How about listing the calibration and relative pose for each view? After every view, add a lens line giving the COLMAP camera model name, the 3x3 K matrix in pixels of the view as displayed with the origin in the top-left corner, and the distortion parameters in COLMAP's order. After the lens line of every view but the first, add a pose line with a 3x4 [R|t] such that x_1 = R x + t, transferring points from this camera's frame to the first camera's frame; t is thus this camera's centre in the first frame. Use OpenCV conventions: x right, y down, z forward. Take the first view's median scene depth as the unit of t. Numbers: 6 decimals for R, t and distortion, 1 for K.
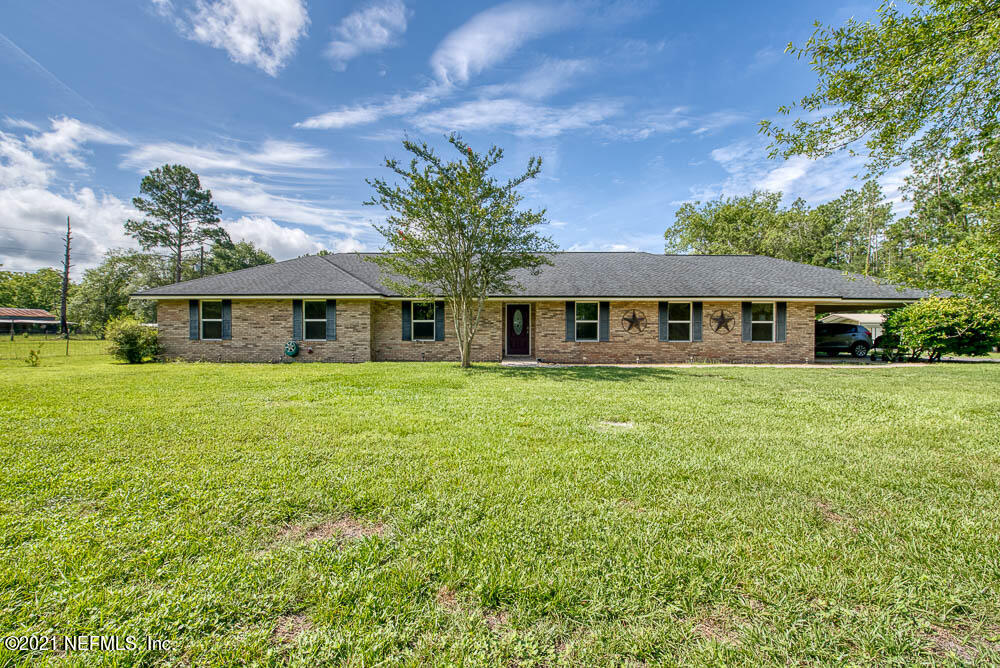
lens RADIAL K [[396.6, 0, 500.0], [0, 396.6, 334.0], [0, 0, 1]] dist [-0.027676, 0.000077]
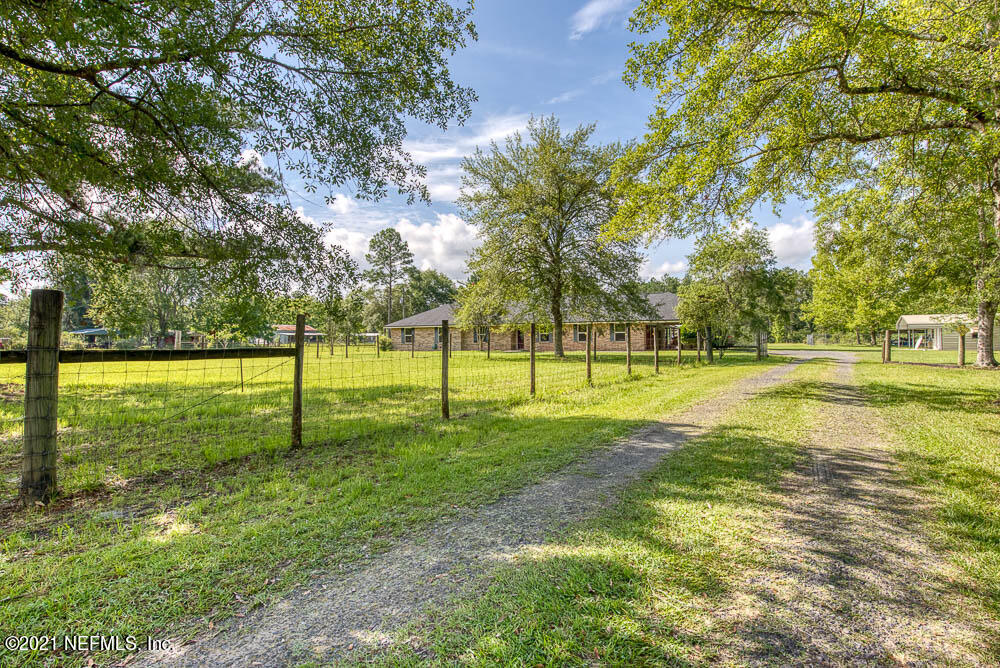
lens RADIAL K [[396.6, 0, 500.0], [0, 396.6, 334.0], [0, 0, 1]] dist [-0.027676, 0.000077]
pose [[0.916488, -0.015636, -0.399756, 0.169514], [0.010251, 0.999826, -0.015604, 0.000663], [0.399930, 0.010203, 0.916489, -0.227201]]
